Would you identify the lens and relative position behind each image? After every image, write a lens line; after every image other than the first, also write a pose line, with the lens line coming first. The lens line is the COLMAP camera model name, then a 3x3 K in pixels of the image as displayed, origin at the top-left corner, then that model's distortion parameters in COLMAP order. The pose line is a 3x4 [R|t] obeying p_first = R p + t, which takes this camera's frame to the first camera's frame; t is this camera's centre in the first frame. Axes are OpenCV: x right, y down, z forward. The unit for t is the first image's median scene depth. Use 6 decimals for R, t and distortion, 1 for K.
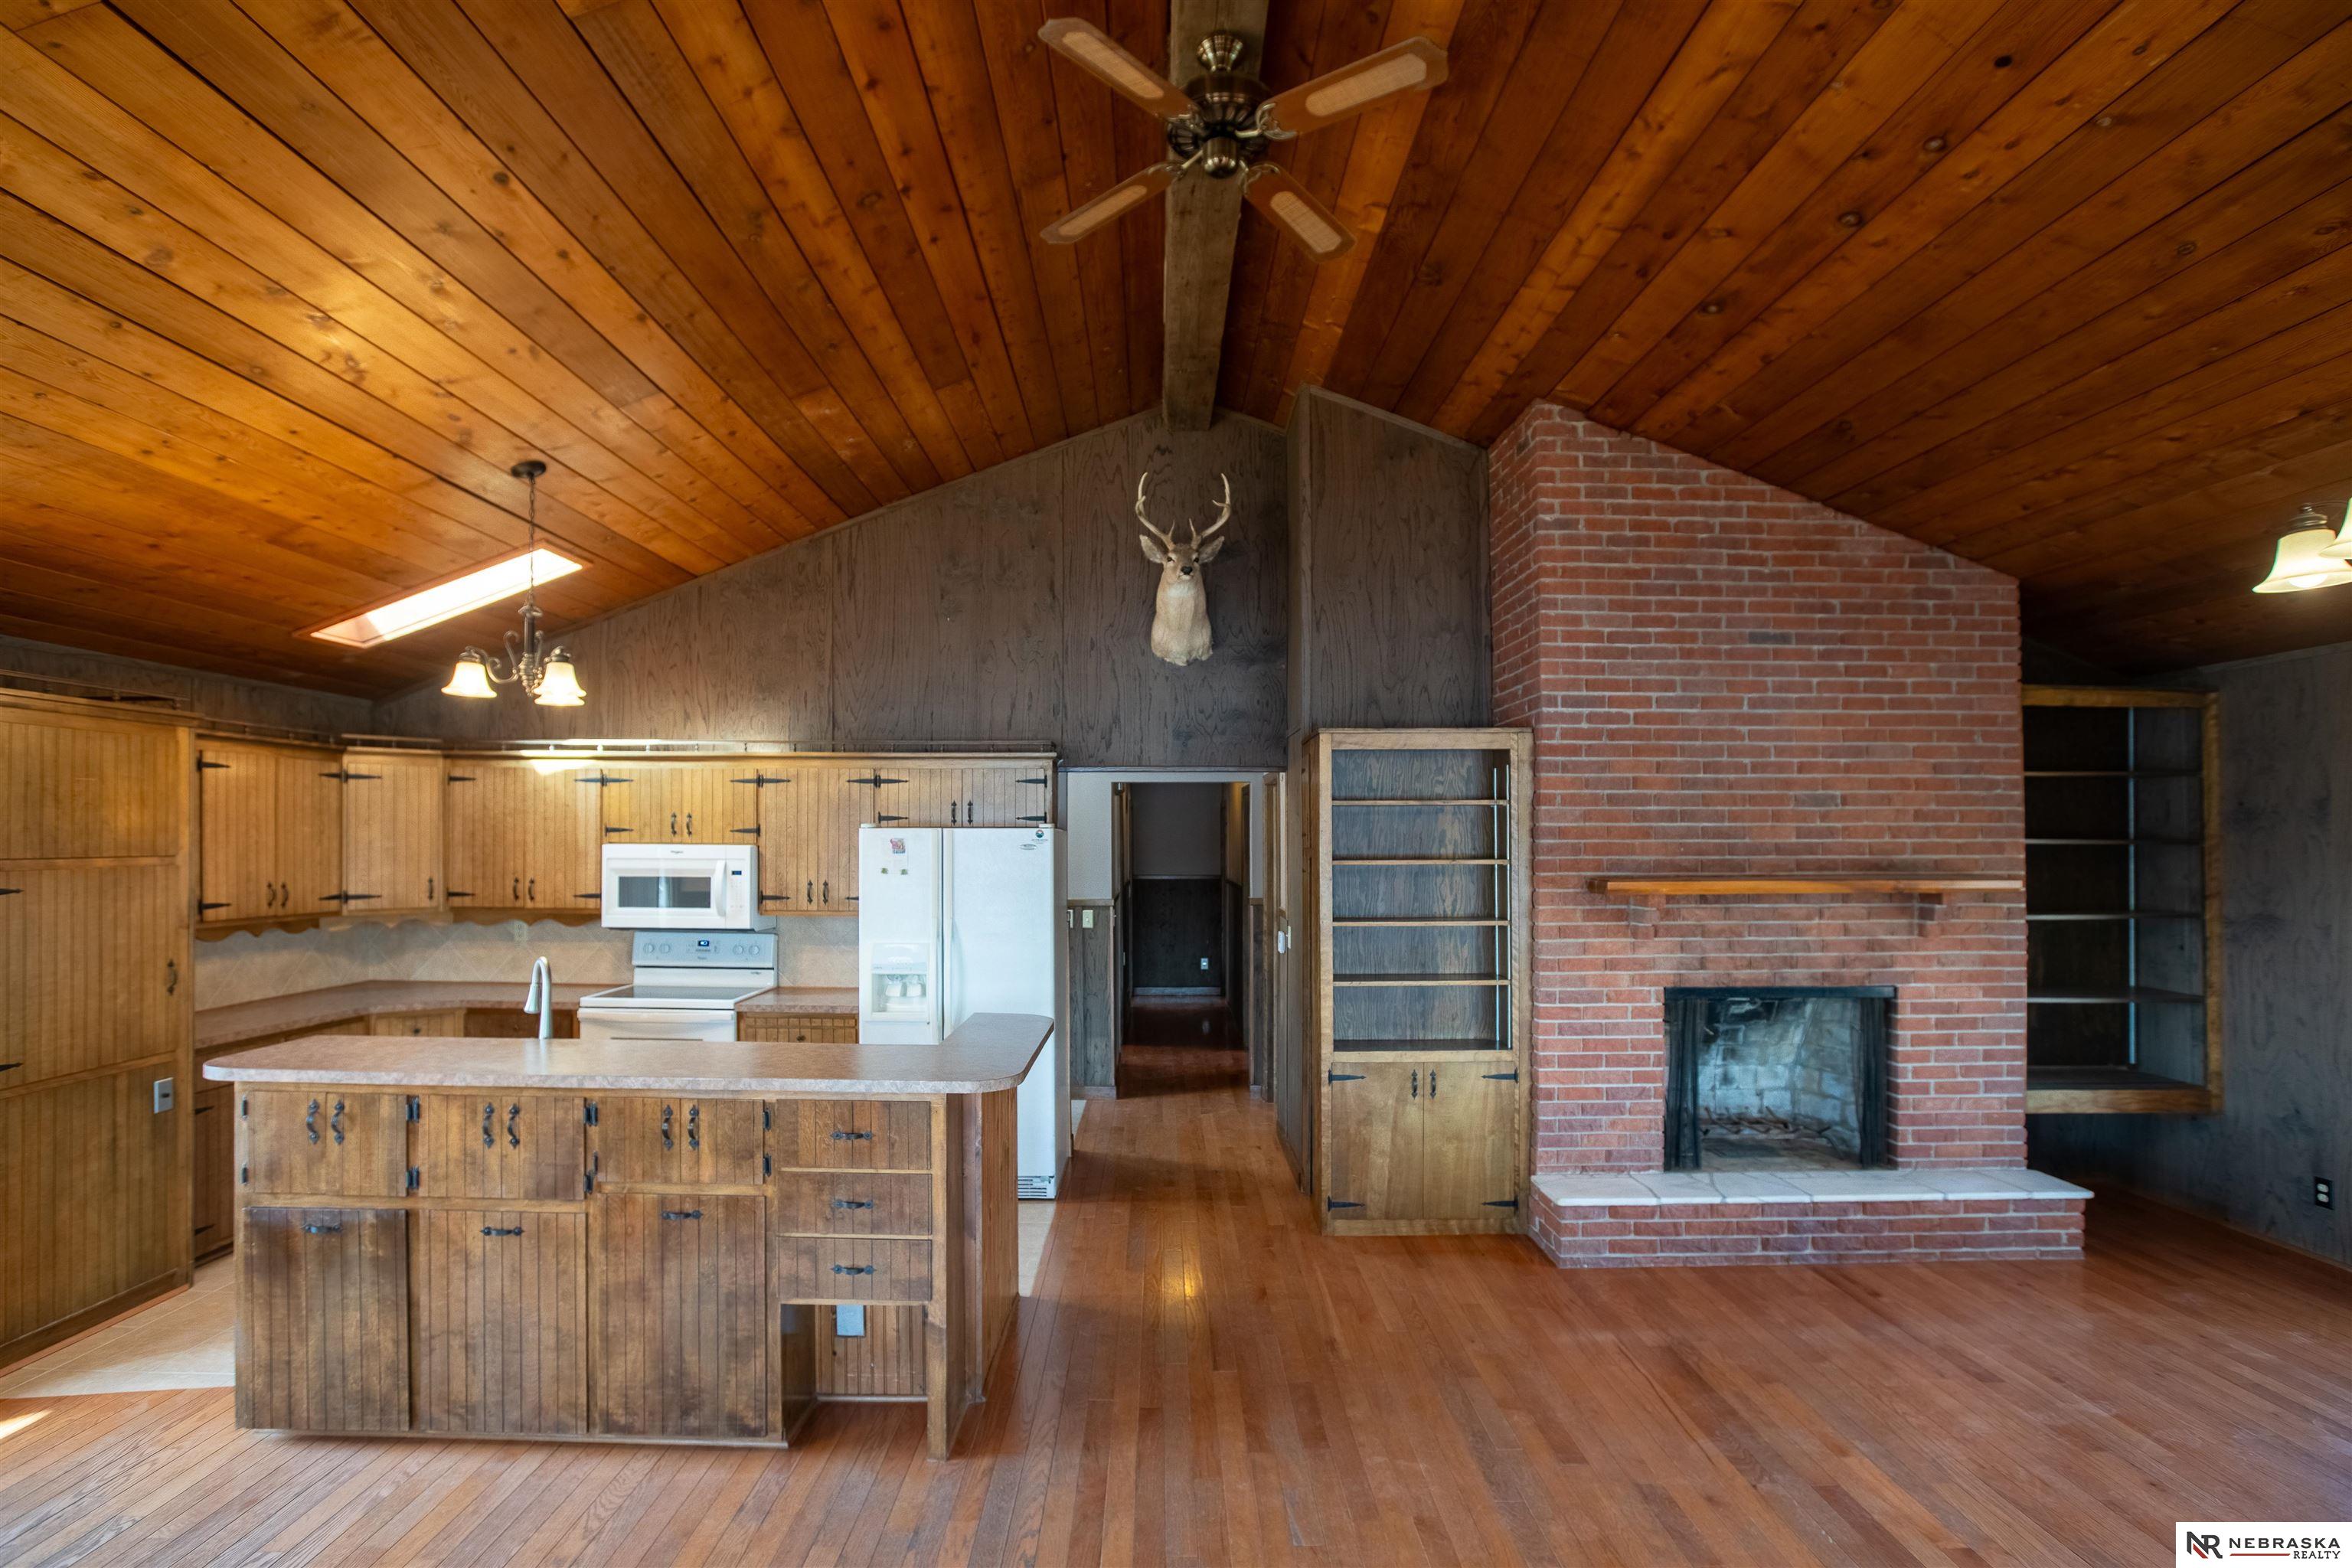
lens RADIAL K [[1150.0, 0, 1179.8], [0, 1150.0, 817.1], [0, 0, 1]] dist [-0.040477, 0.011258]
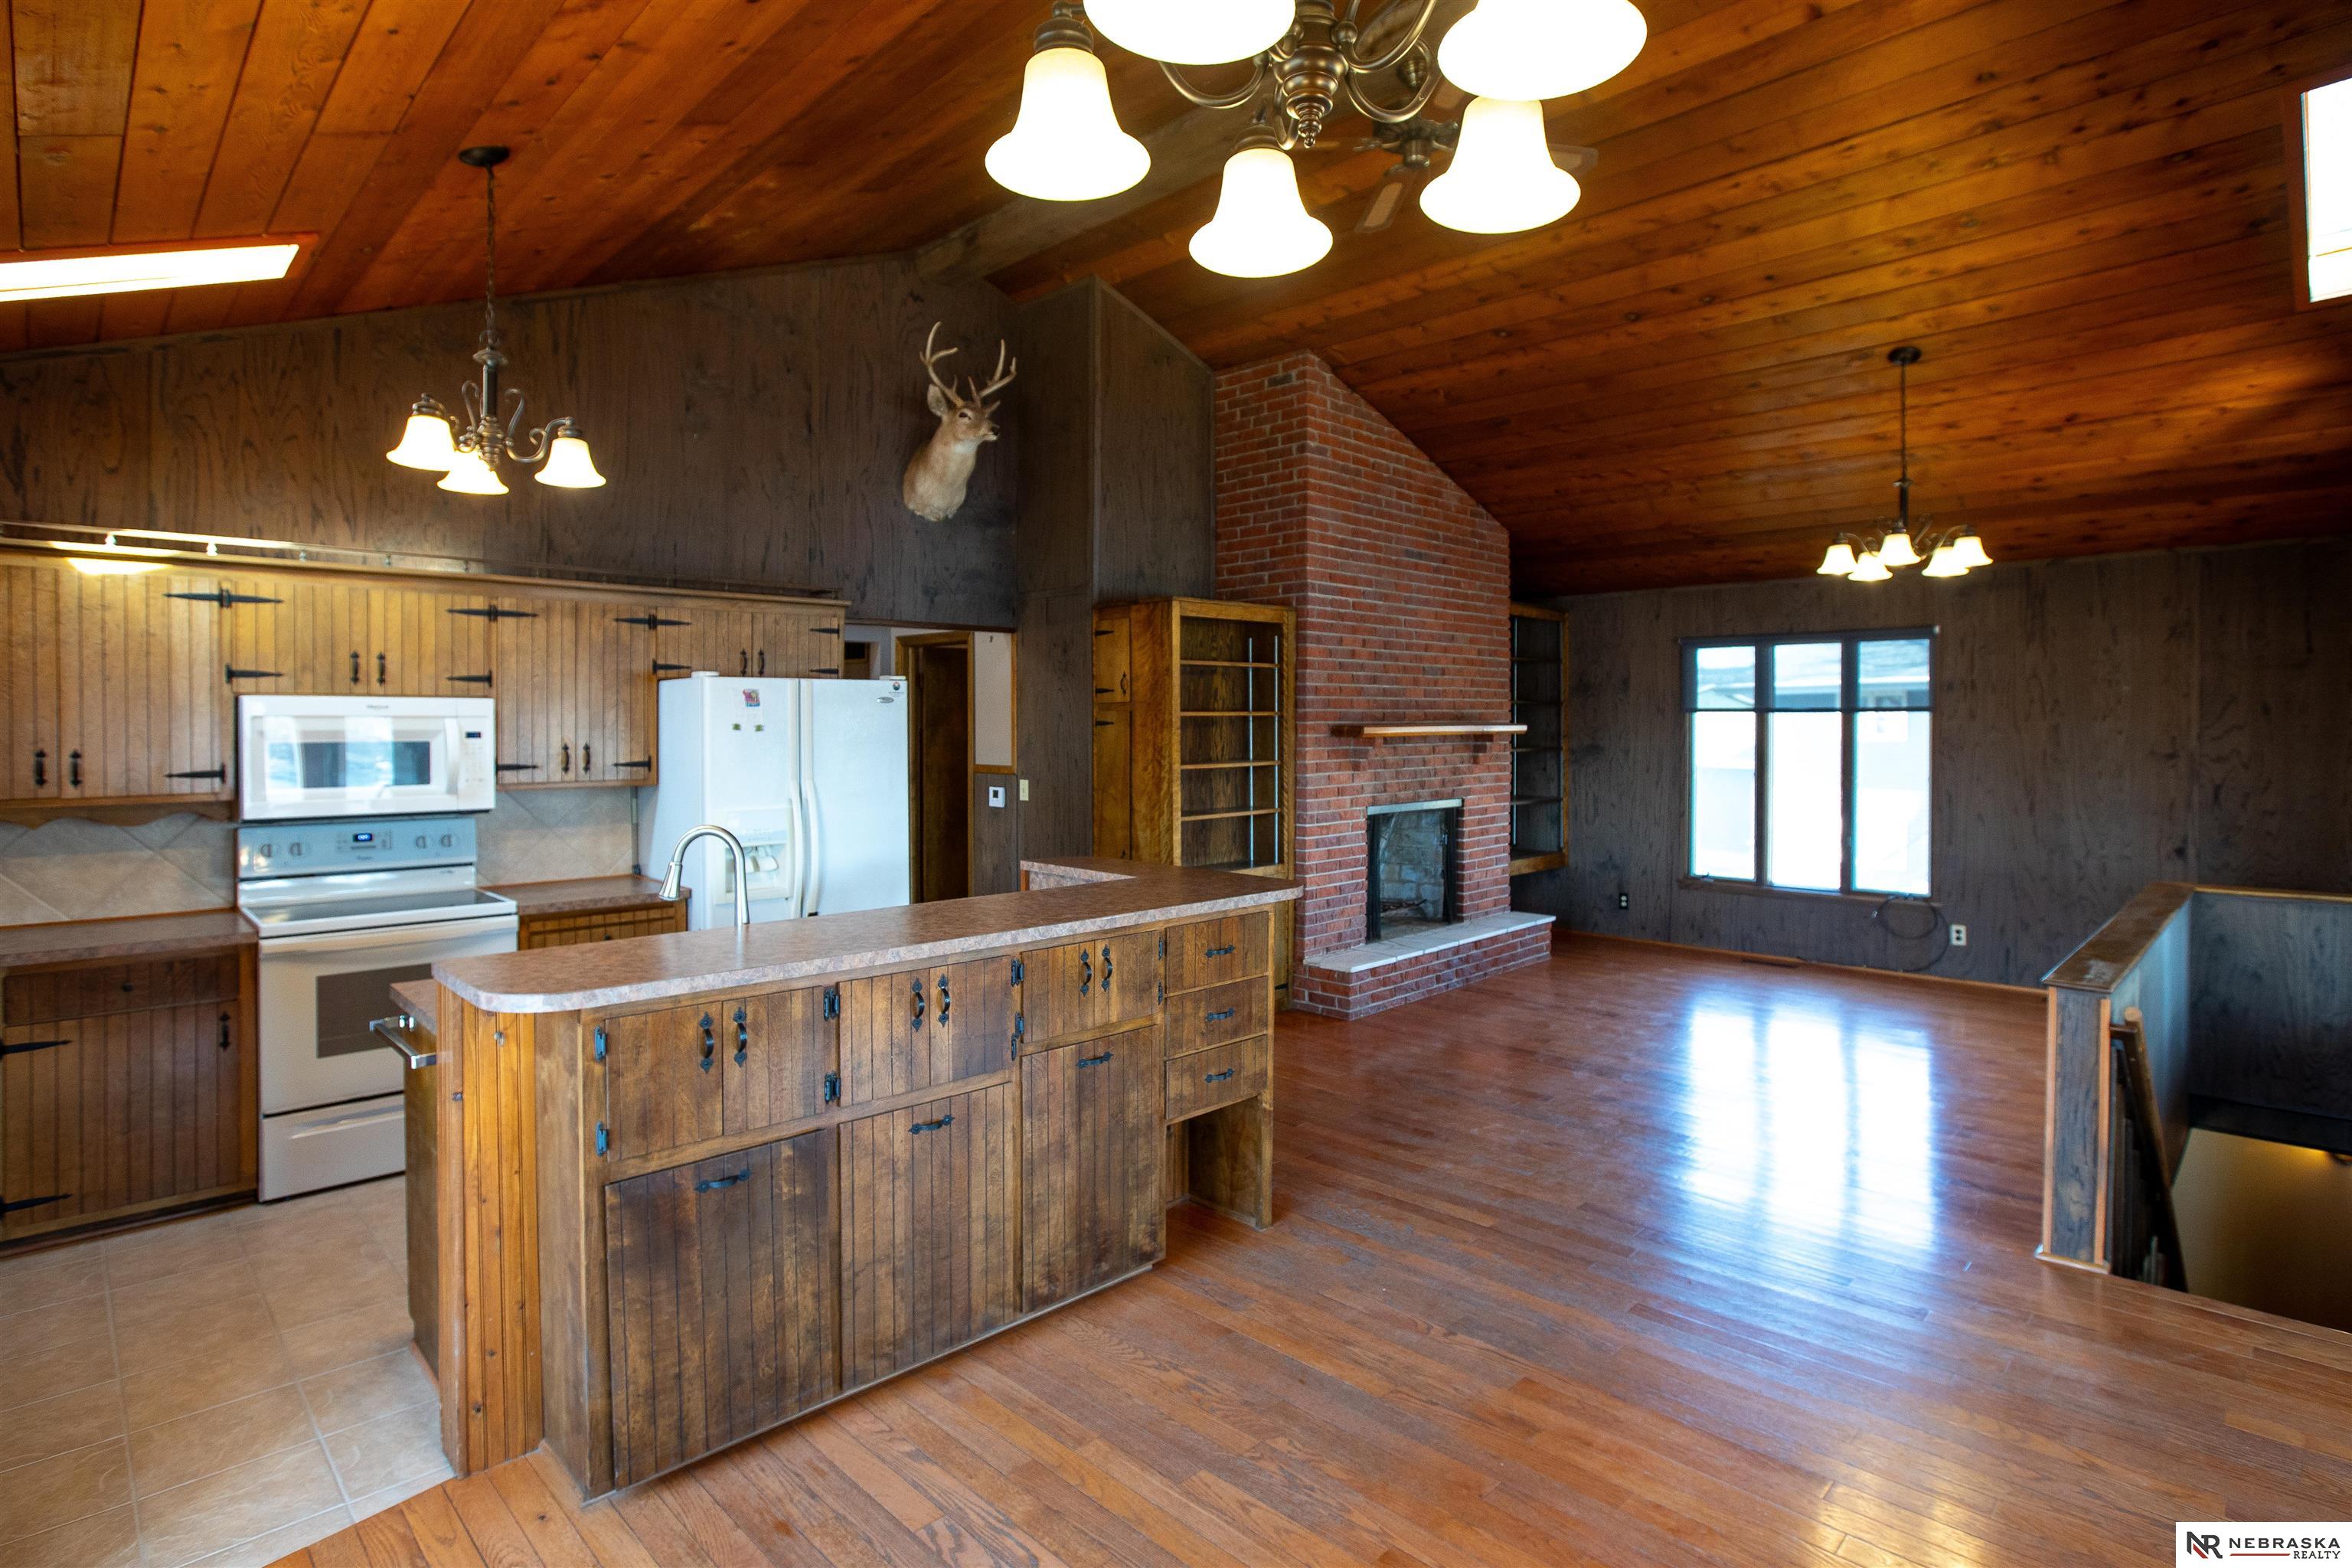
lens RADIAL K [[1150.0, 0, 1291.2], [0, 1150.0, 713.2], [0, 0, 1]] dist [-0.040477, 0.011258]
pose [[0.696671, -0.001396, 0.717389, -0.601165], [-0.009631, 0.999890, 0.011298, 0.023372], [-0.717326, -0.014780, 0.696581, 0.117106]]
